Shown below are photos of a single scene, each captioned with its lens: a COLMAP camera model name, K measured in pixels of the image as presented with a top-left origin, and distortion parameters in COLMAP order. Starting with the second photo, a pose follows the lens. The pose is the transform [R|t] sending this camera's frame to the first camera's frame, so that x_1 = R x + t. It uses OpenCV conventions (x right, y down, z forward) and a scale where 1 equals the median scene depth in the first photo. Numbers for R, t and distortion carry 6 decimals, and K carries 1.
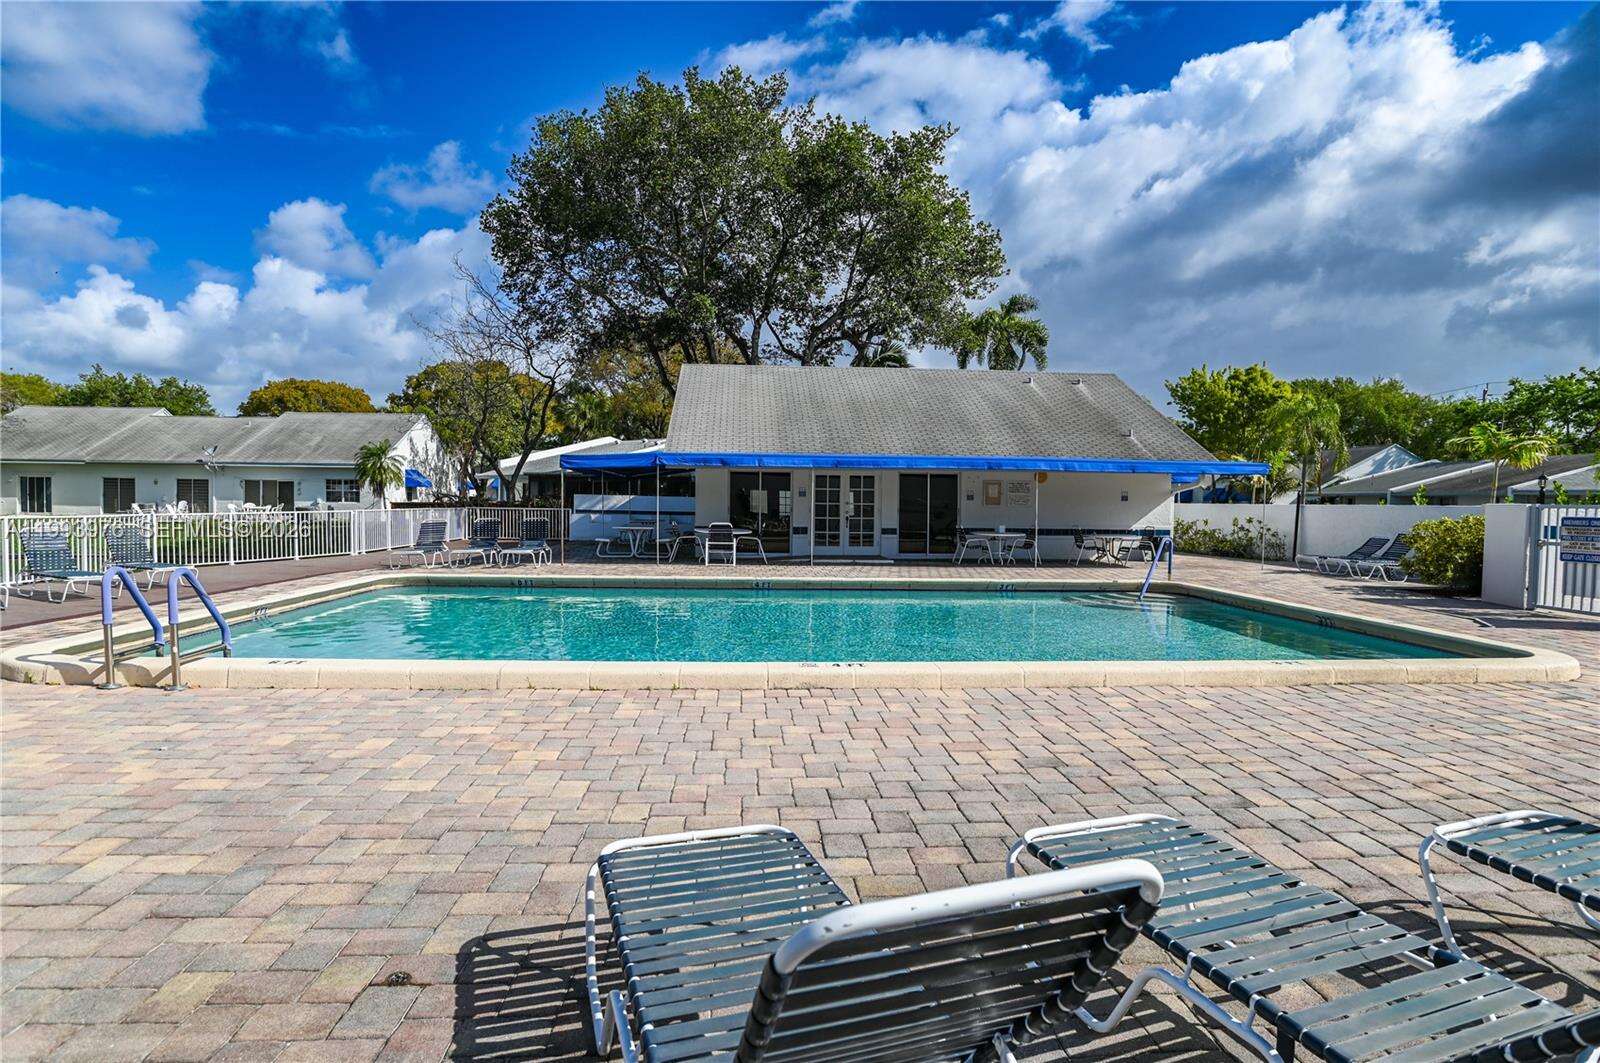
lens RADIAL K [[834.2, 0, 797.0], [0, 834.2, 555.9], [0, 0, 1]] dist [-0.029355, -0.000287]
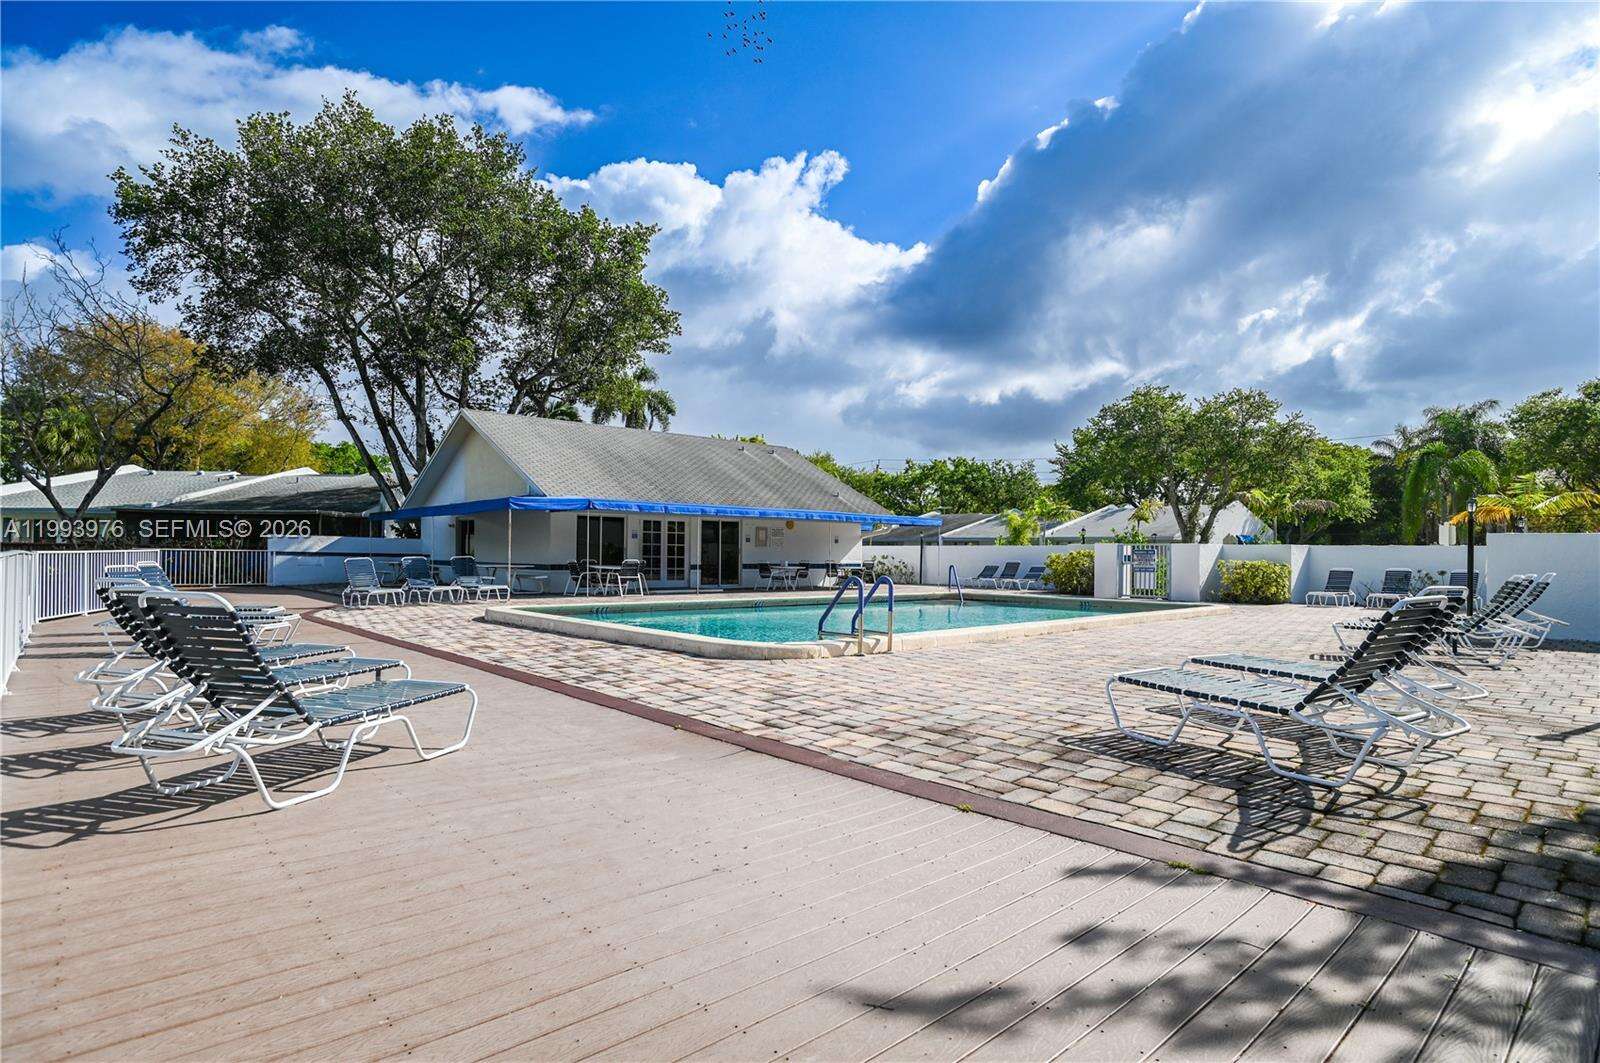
lens RADIAL K [[834.2, 0, 797.0], [0, 834.2, 555.9], [0, 0, 1]] dist [-0.029355, -0.000287]
pose [[0.776325, -0.004945, 0.630314, -0.539802], [0.040062, 0.998335, -0.041510, 0.010294], [-0.629059, 0.057477, 0.775230, -0.037772]]
